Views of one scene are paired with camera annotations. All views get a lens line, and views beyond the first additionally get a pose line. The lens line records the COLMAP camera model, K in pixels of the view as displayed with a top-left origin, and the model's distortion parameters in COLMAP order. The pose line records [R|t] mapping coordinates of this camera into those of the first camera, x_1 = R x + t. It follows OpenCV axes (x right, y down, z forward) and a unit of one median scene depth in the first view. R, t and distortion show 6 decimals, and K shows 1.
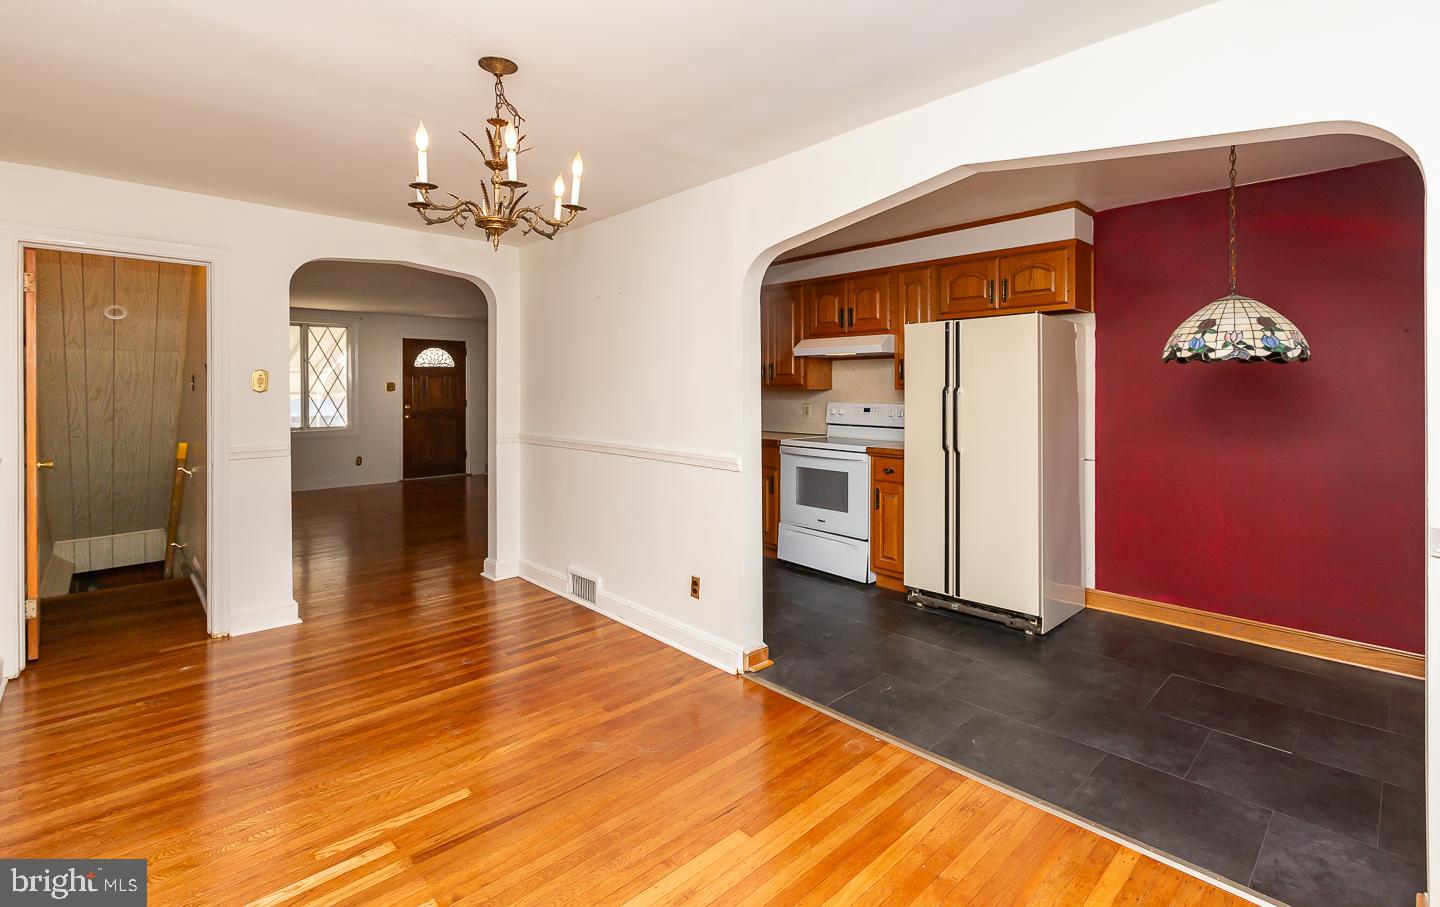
lens RADIAL K [[649.4, 0, 720.0], [0, 649.4, 392.4], [0, 0, 1]] dist [0.000620, -0.003851]
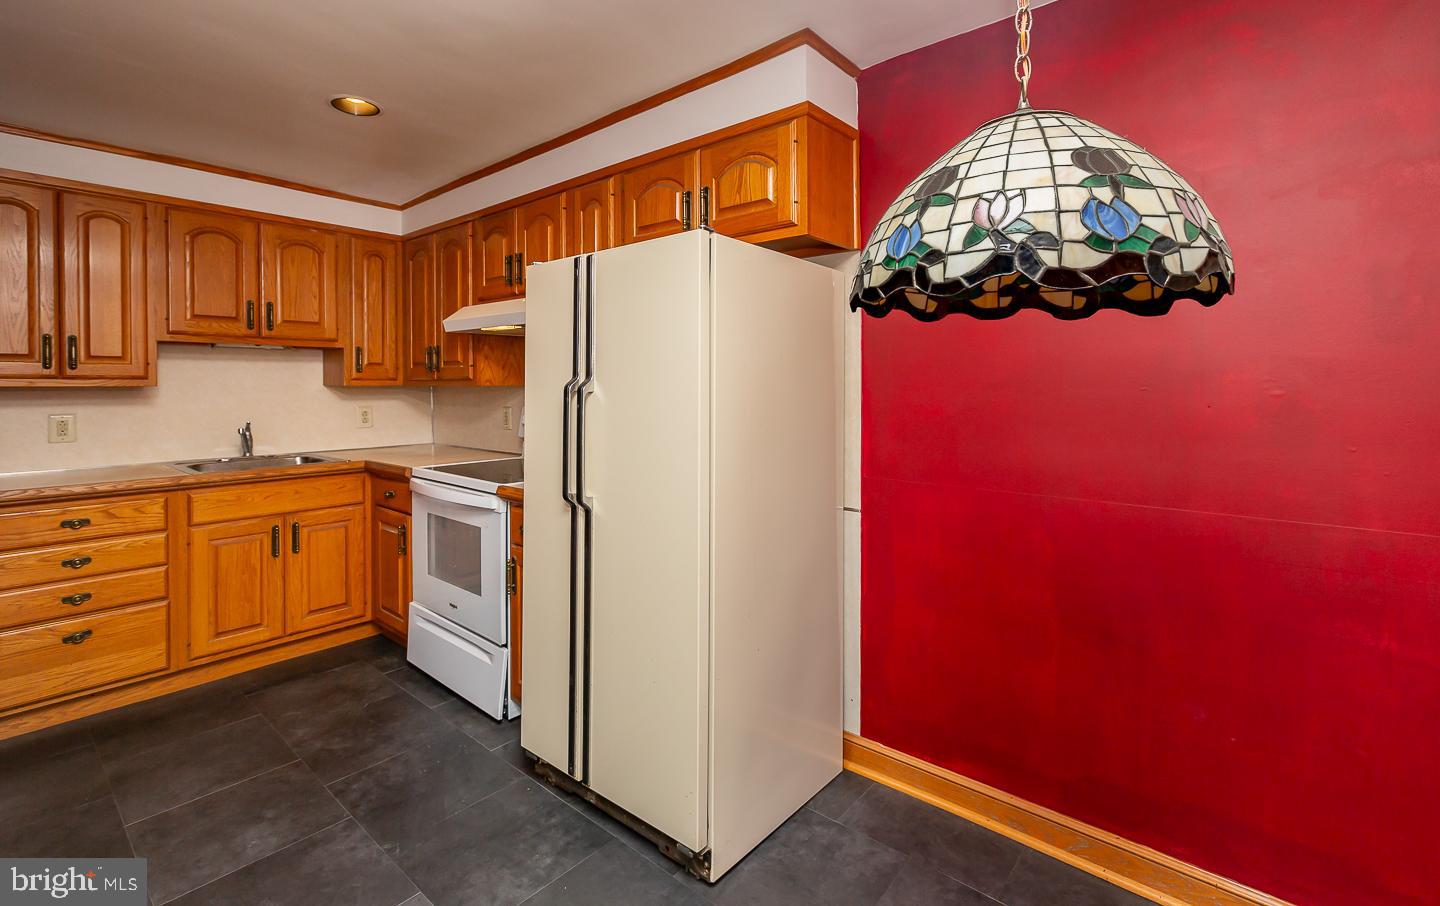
lens RADIAL K [[649.4, 0, 720.0], [0, 649.4, 391.9], [0, 0, 1]] dist [0.000620, -0.003851]
pose [[0.994974, 0.001121, 0.100126, 0.412647], [-0.001522, 0.999991, 0.003925, -0.001711], [-0.100121, -0.004057, 0.994967, 0.465067]]
